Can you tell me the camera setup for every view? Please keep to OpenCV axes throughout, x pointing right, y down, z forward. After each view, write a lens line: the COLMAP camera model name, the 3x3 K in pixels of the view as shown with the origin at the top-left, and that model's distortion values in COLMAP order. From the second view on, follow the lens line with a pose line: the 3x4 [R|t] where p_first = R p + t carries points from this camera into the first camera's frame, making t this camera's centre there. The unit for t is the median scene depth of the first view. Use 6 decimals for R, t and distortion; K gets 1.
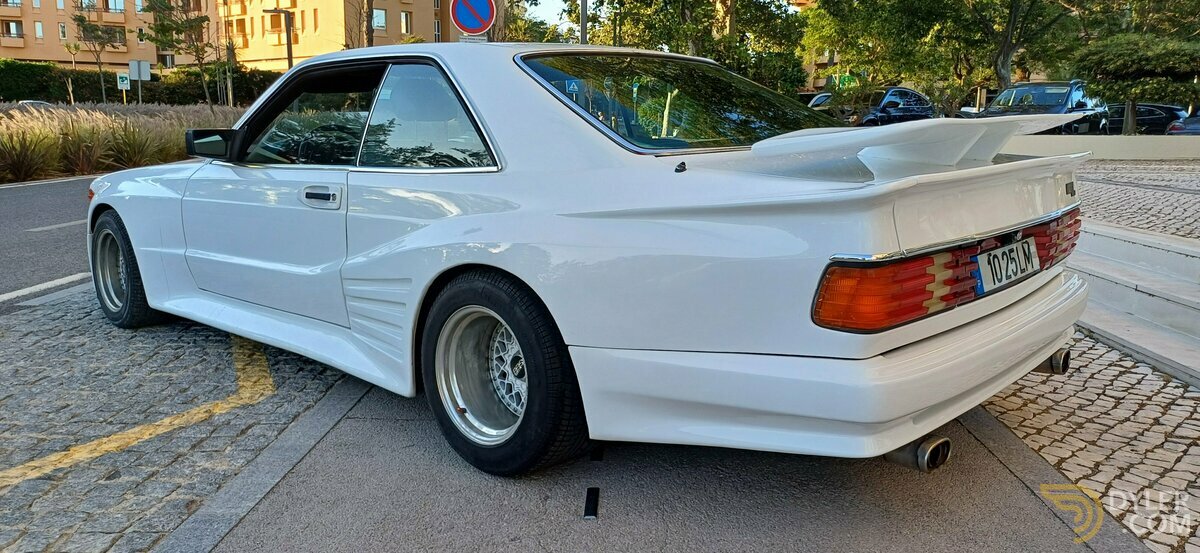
lens RADIAL K [[933.7, 0, 599.5], [0, 933.7, 239.2], [0, 0, 1]] dist [0.077418, -0.084627]
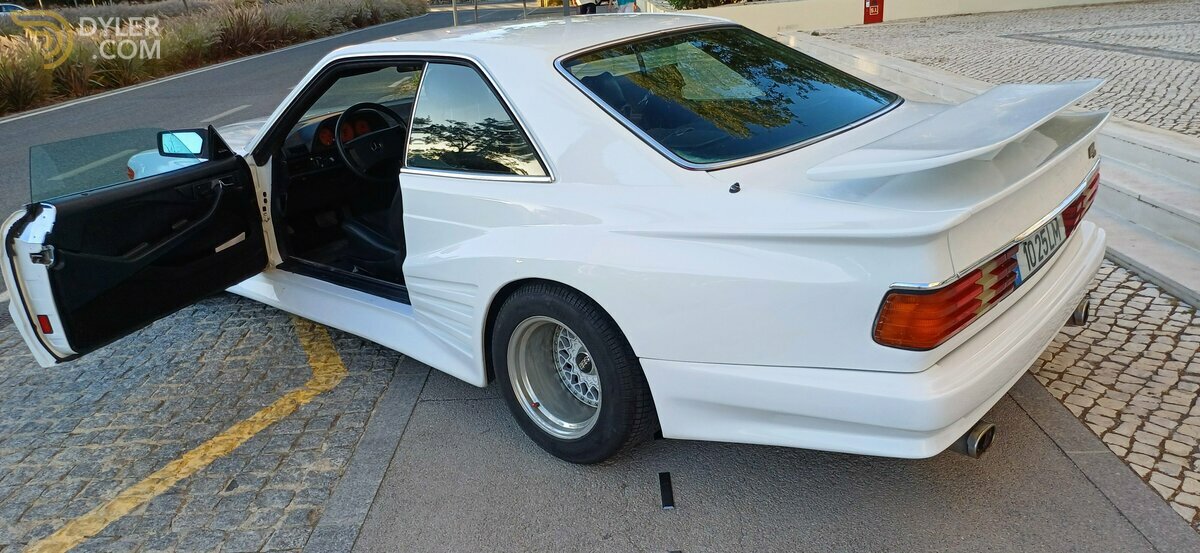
lens RADIAL K [[898.9, 0, 600.0], [0, 898.9, 276.5], [0, 0, 1]] dist [0.074879, -0.068799]
pose [[0.997784, -0.065569, -0.011320, -0.045916], [0.066504, 0.988180, 0.138124, -0.097297], [0.002130, -0.138570, 0.990350, -0.020449]]
